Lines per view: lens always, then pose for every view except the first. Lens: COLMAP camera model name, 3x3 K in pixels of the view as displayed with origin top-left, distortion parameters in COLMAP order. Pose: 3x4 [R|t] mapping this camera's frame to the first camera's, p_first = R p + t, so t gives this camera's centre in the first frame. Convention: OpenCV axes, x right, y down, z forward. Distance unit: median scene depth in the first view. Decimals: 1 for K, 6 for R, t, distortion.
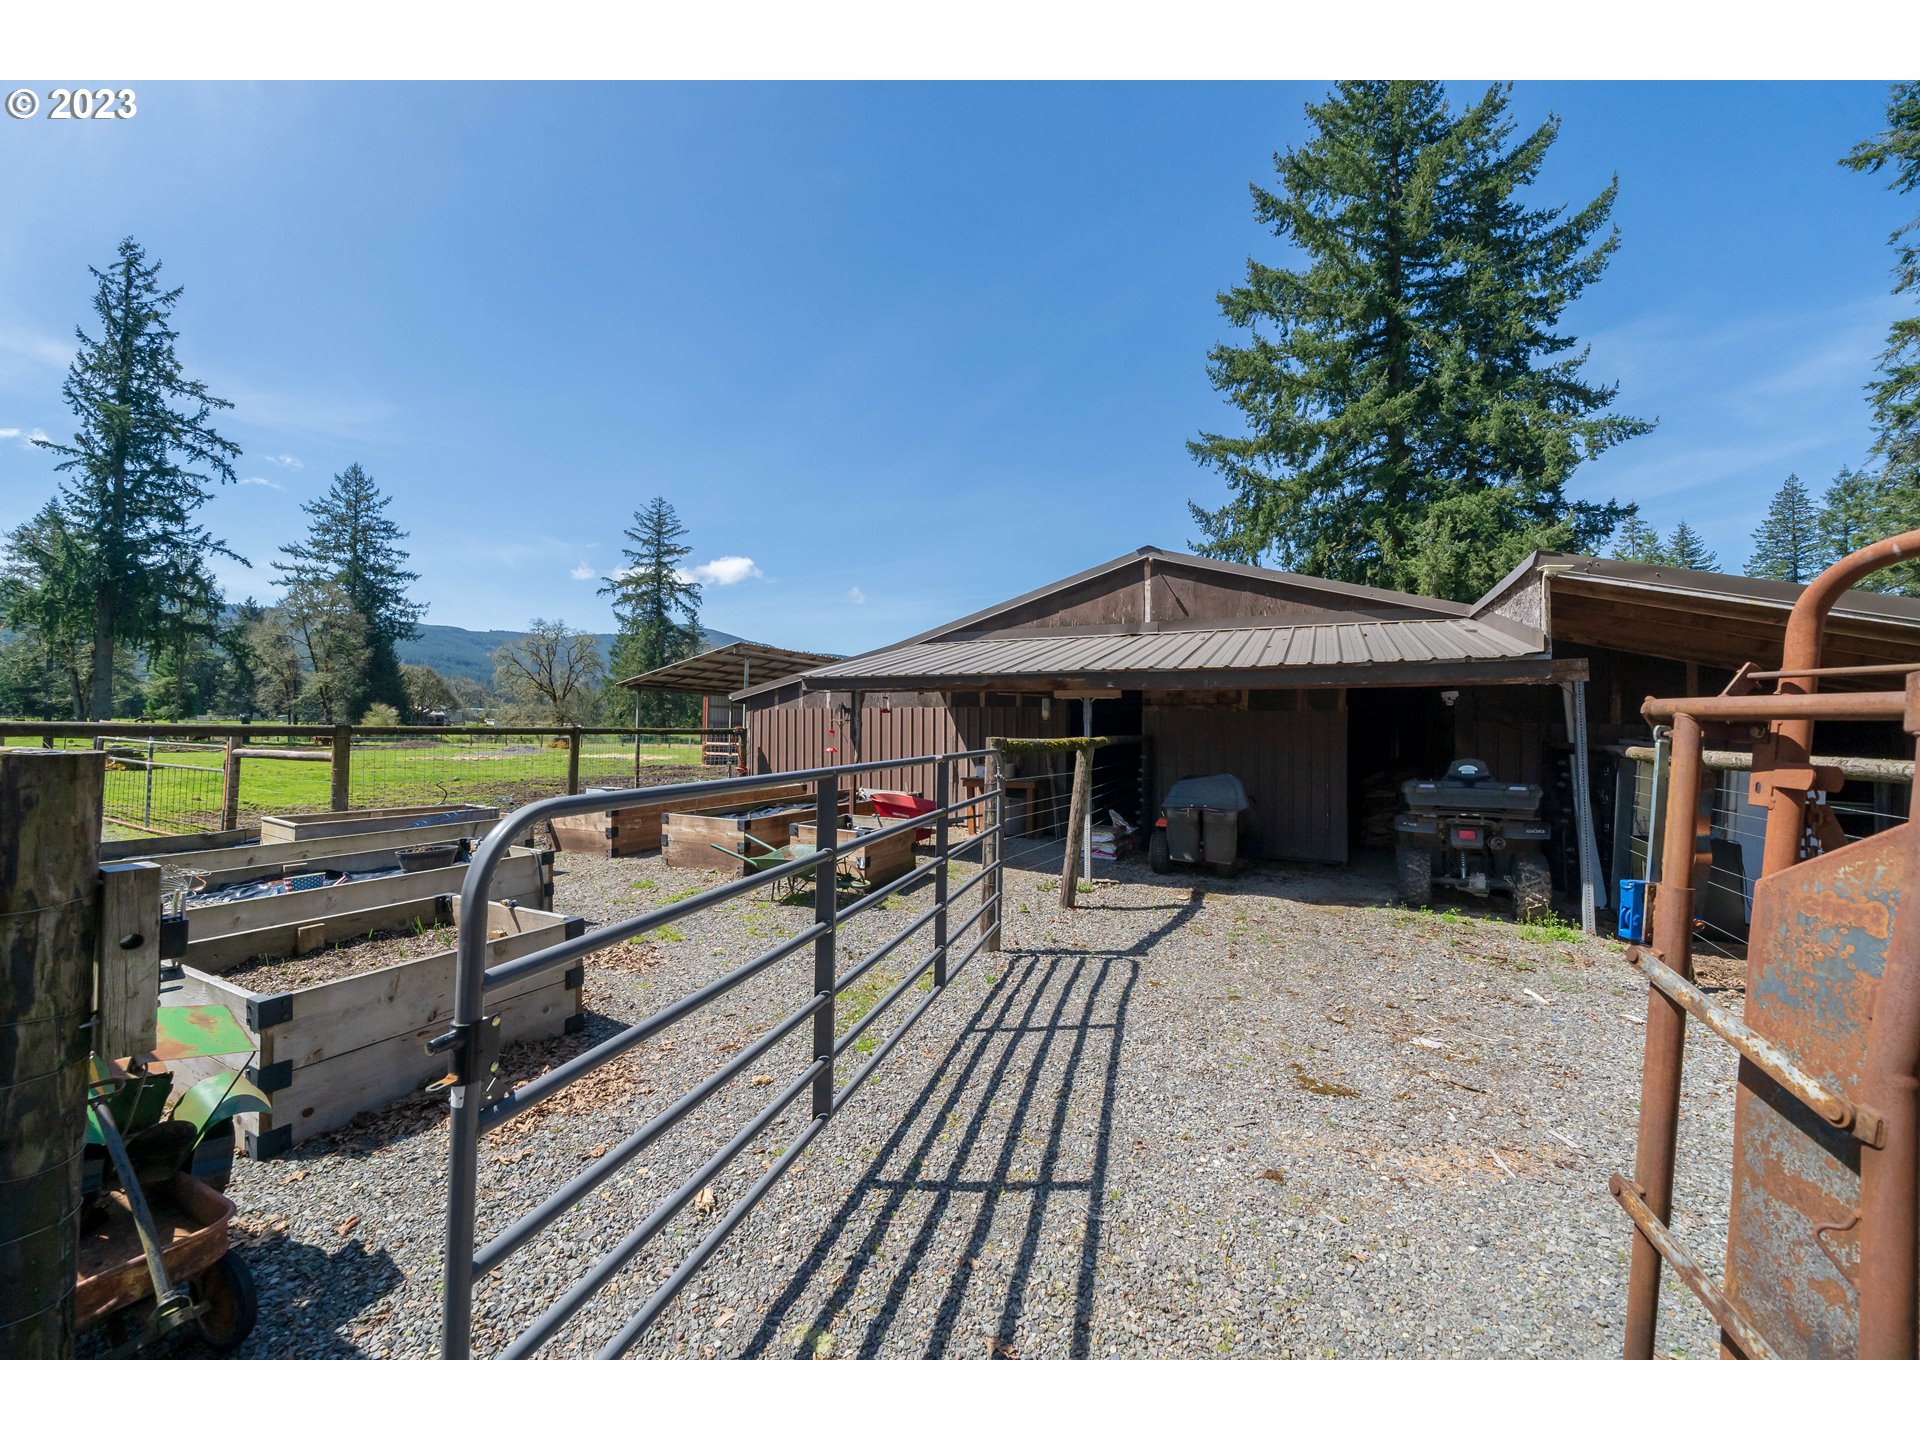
lens RADIAL K [[705.9, 0, 945.0], [0, 705.9, 713.0], [0, 0, 1]] dist [-0.001403, 0.000513]
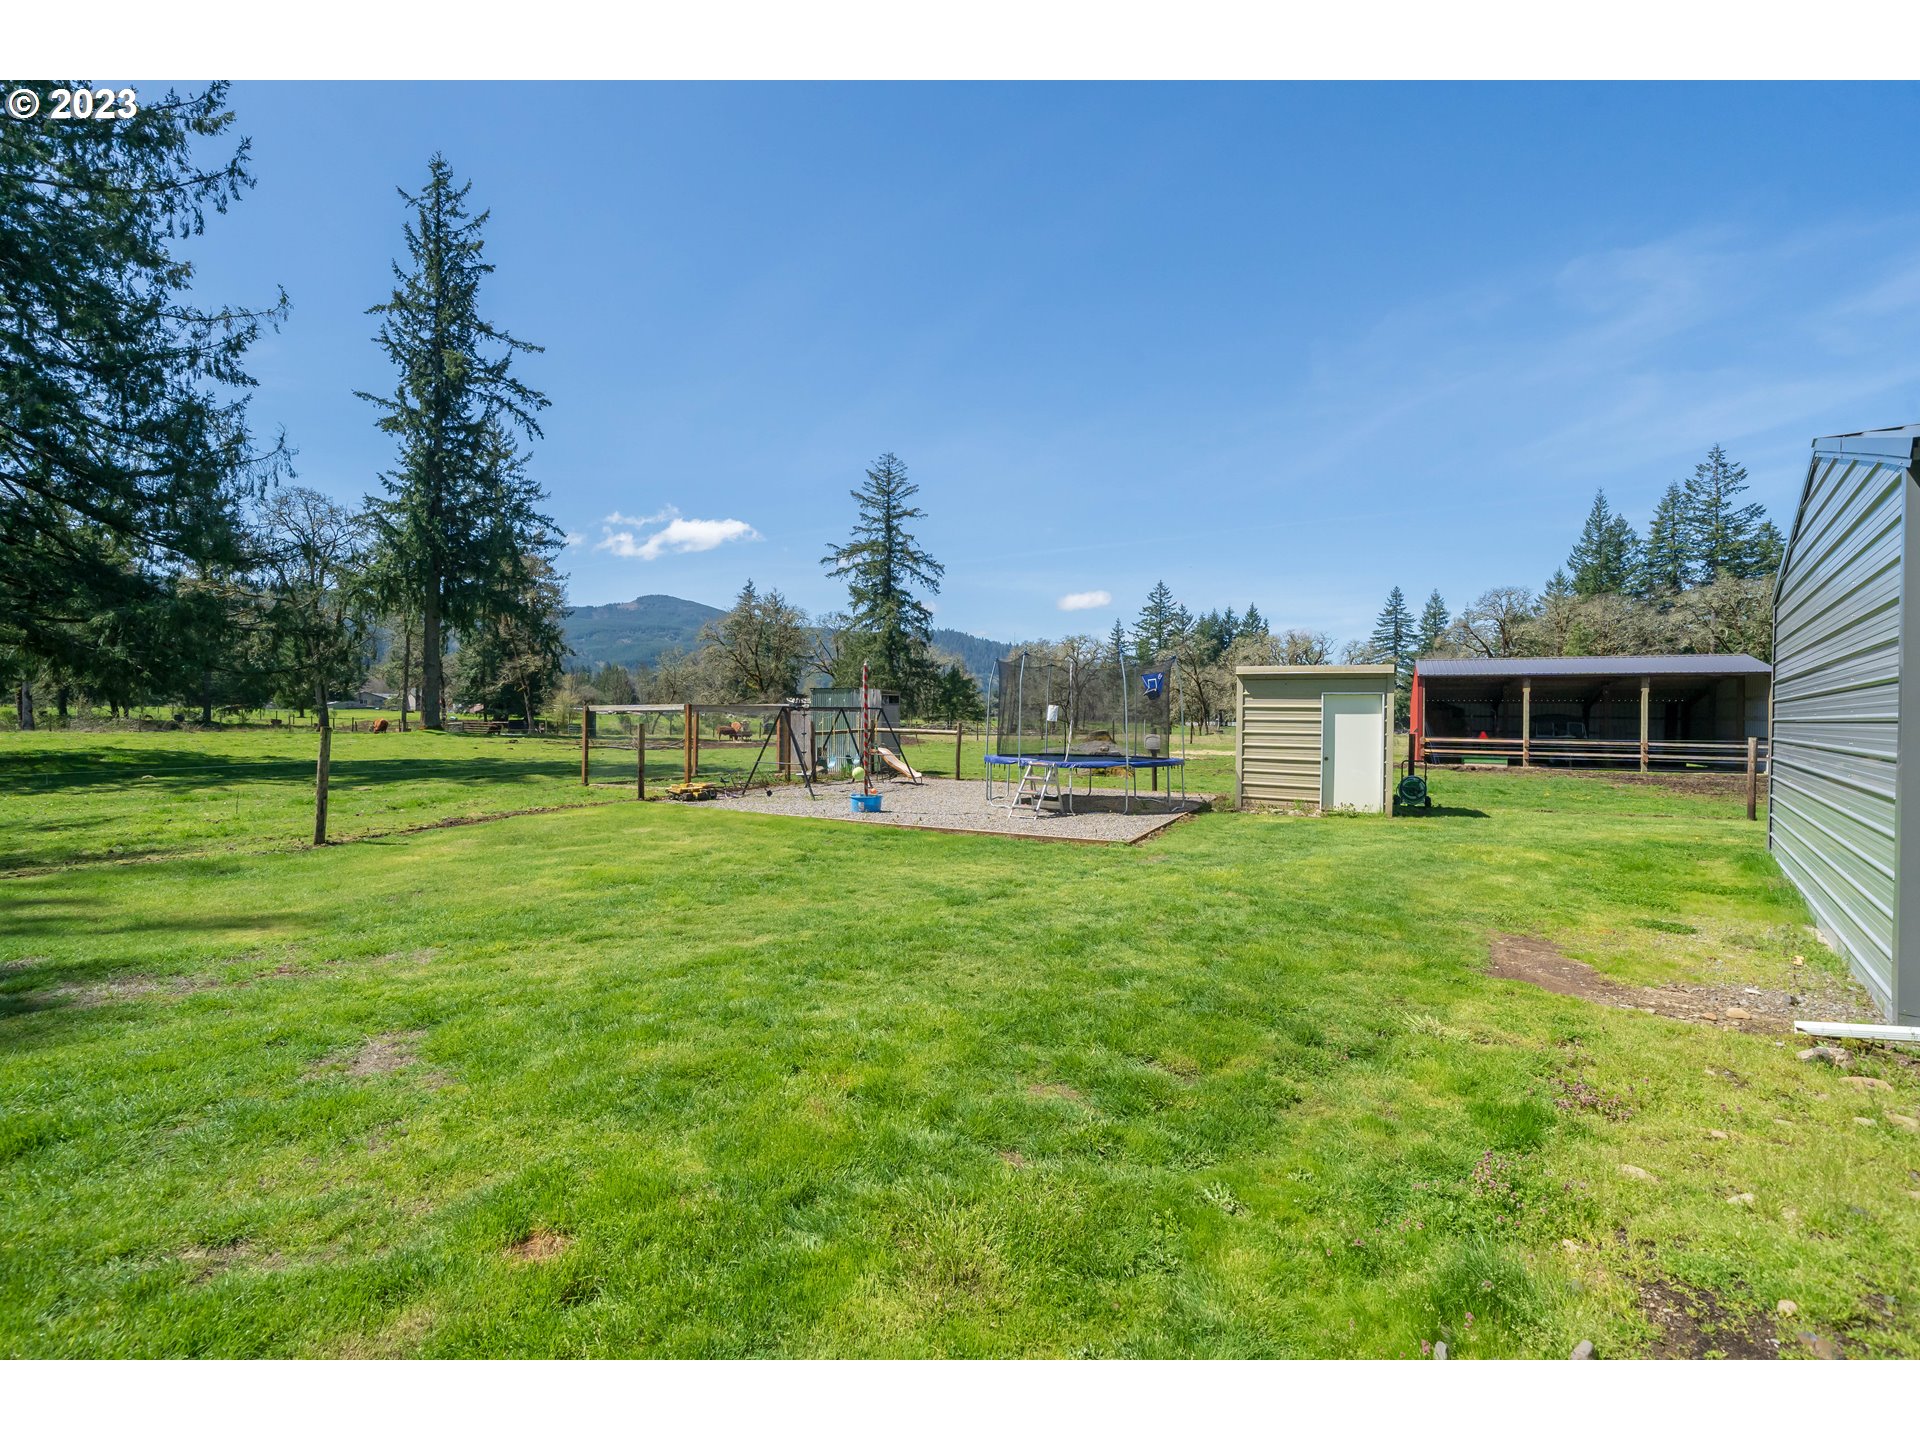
lens RADIAL K [[808.9, 0, 939.9], [0, 808.9, 709.3], [0, 0, 1]] dist [0.001203, -0.000089]
pose [[0.999985, -0.004652, -0.002728, -0.954068], [0.004696, 0.999852, 0.016531, -0.015637], [0.002650, -0.016544, 0.999860, 0.000479]]
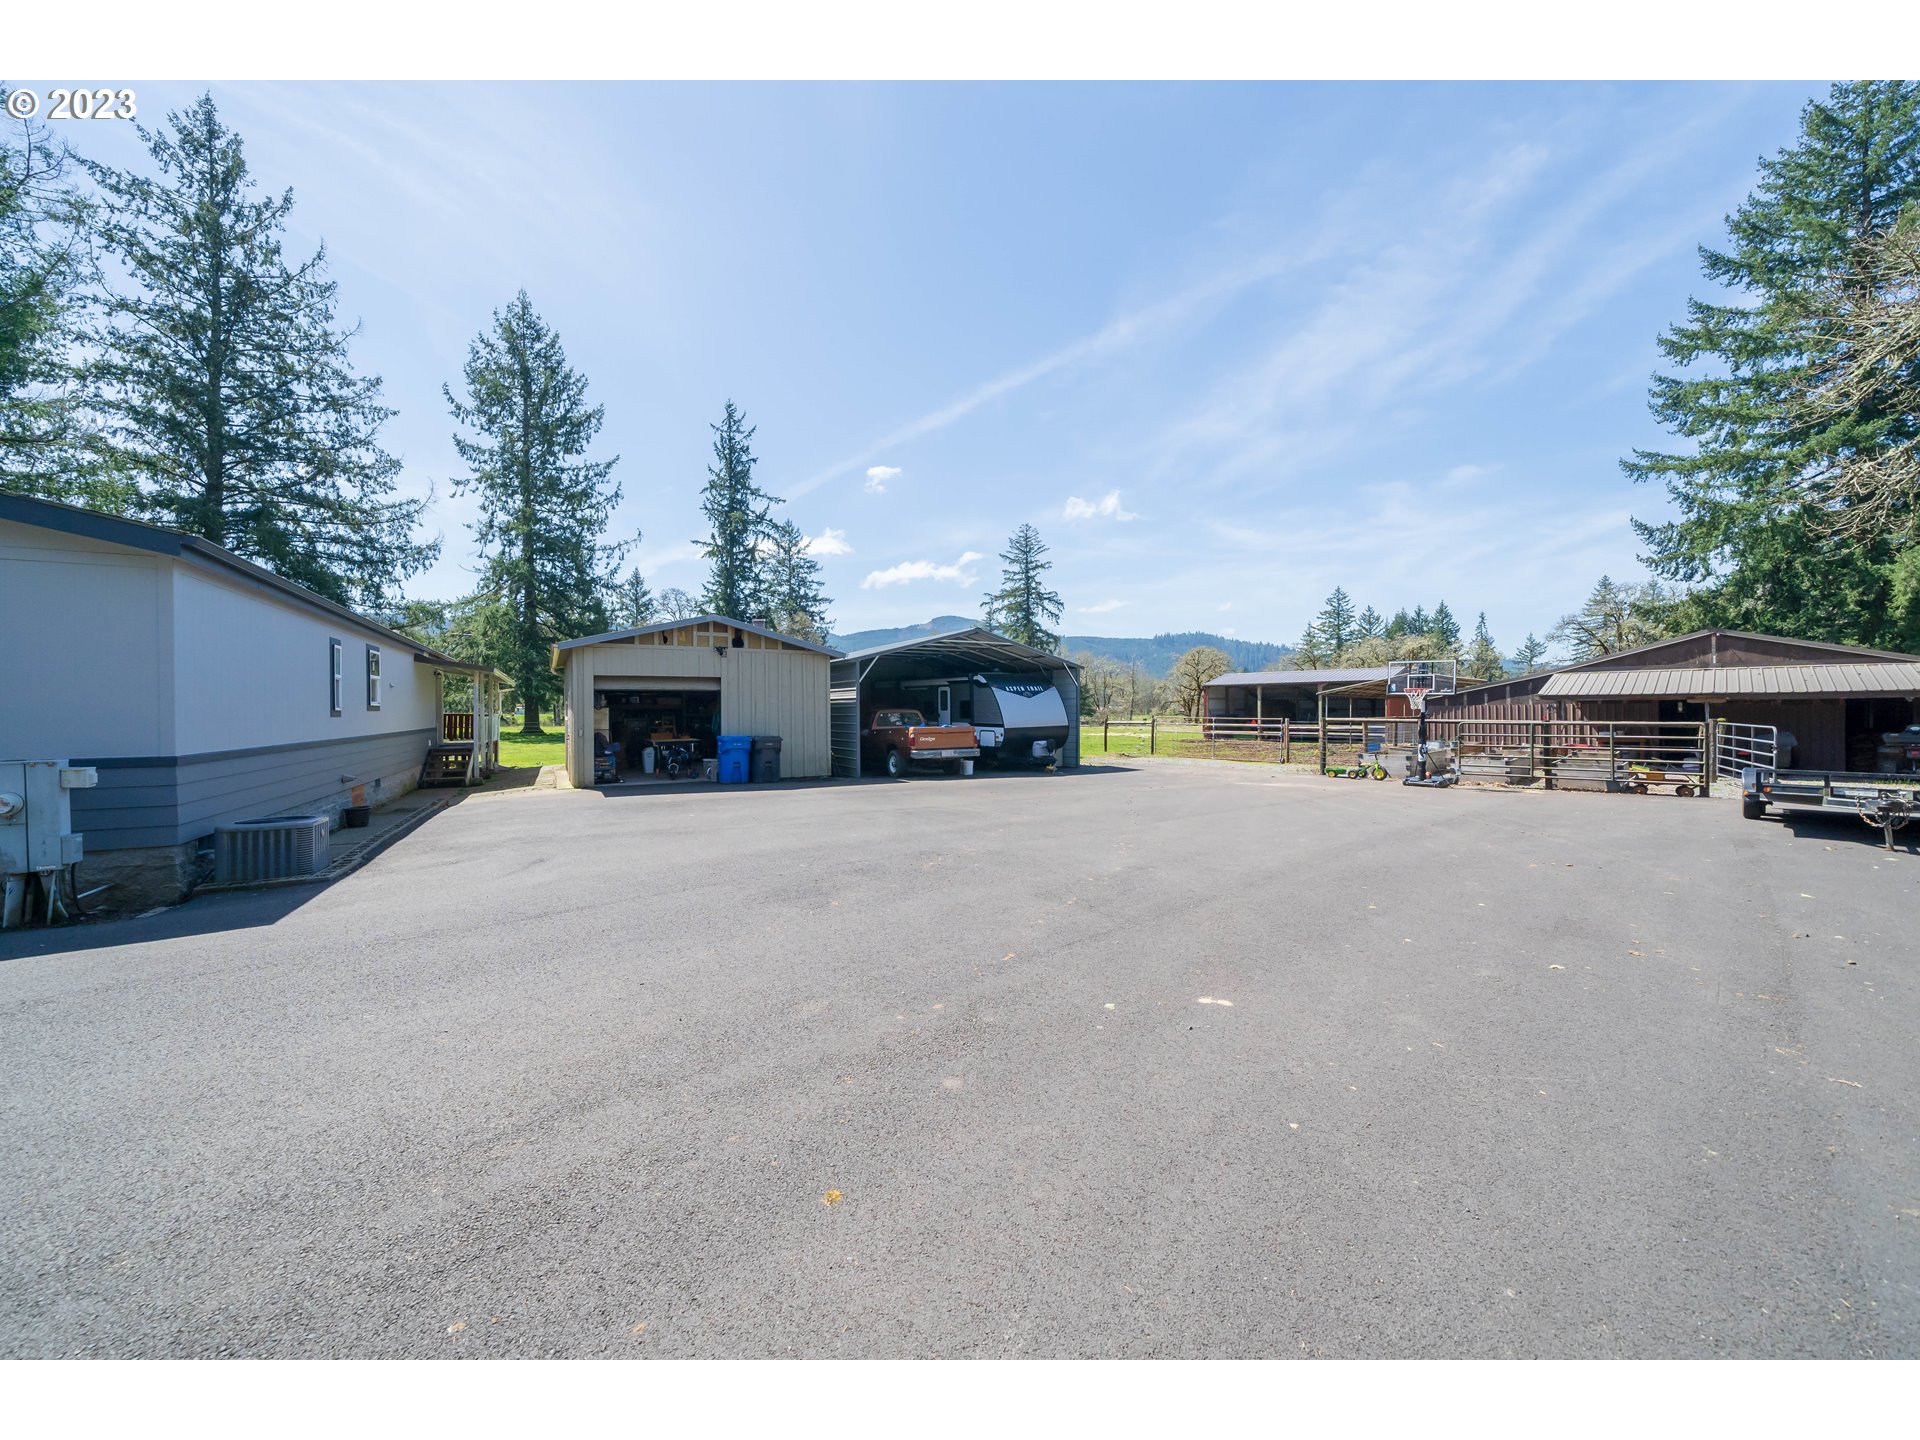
lens RADIAL K [[705.9, 0, 954.7], [0, 705.9, 710.1], [0, 0, 1]] dist [-0.001403, 0.000513]
pose [[0.942208, -0.017958, -0.334547, -0.341486], [0.024745, 0.999565, 0.016036, -0.023130], [0.334113, -0.023388, 0.942243, -0.520307]]
